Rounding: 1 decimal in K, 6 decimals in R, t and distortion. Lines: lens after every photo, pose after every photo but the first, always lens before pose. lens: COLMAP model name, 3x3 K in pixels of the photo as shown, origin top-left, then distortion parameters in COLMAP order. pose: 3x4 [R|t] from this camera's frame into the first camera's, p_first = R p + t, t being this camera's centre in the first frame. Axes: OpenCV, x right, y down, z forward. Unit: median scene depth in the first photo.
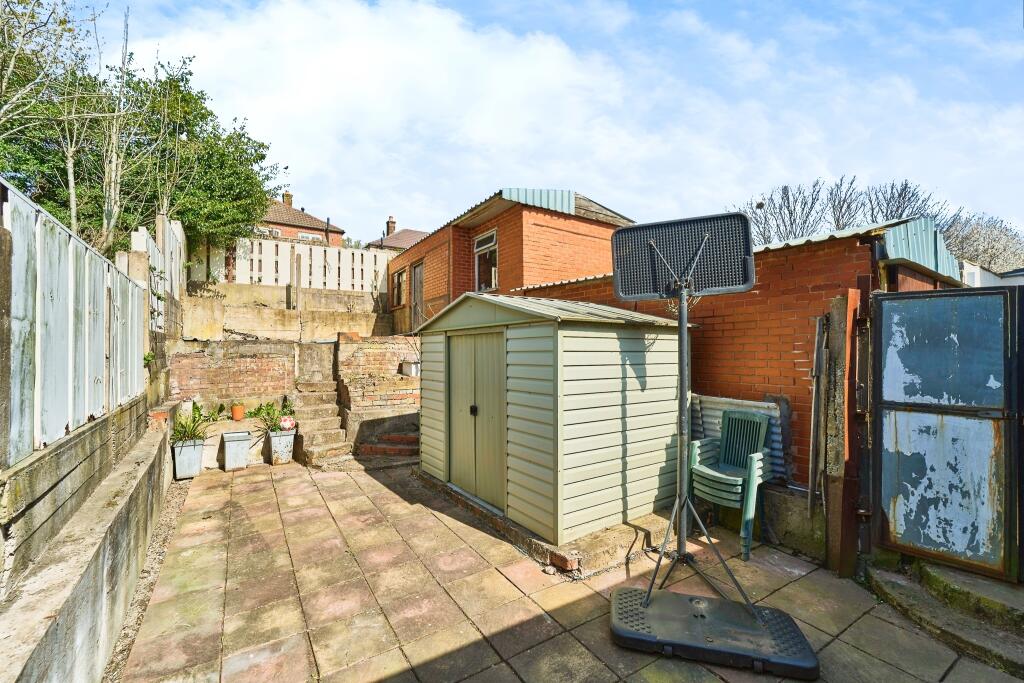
lens RADIAL K [[419.5, 0, 505.8], [0, 419.5, 345.2], [0, 0, 1]] dist [-0.000217, 0.000188]
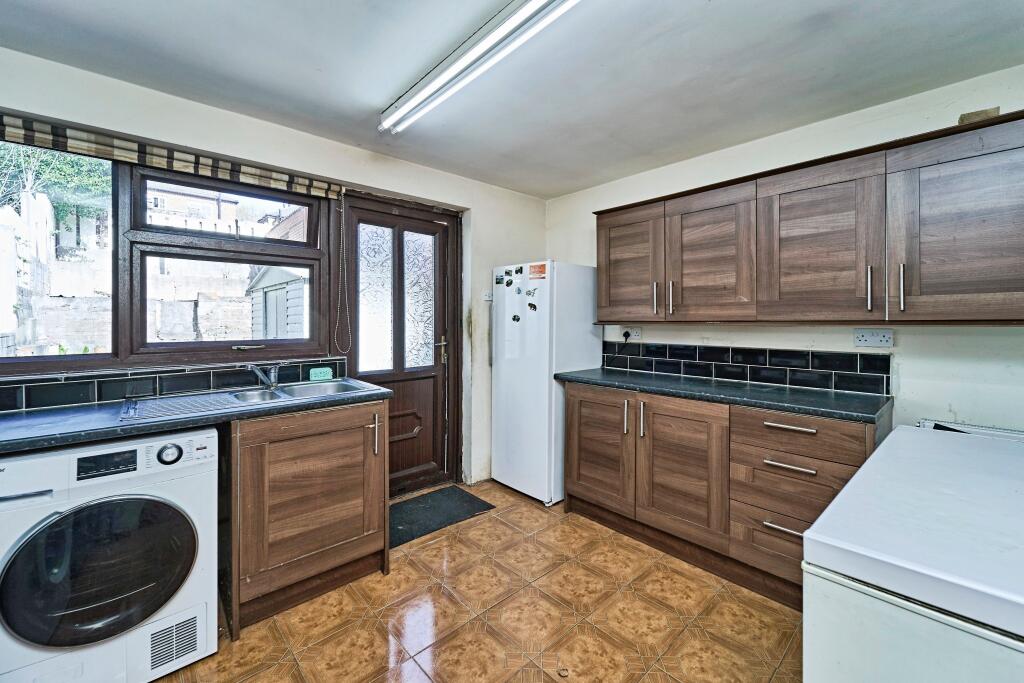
lens RADIAL K [[419.5, 0, 512.7], [0, 419.5, 325.2], [0, 0, 1]] dist [-0.000217, 0.000188]
pose [[0.986374, -0.005076, 0.164443, 0.308768], [0.002391, 0.999861, 0.016521, 0.047546], [-0.164504, -0.015903, 0.986248, -0.366081]]
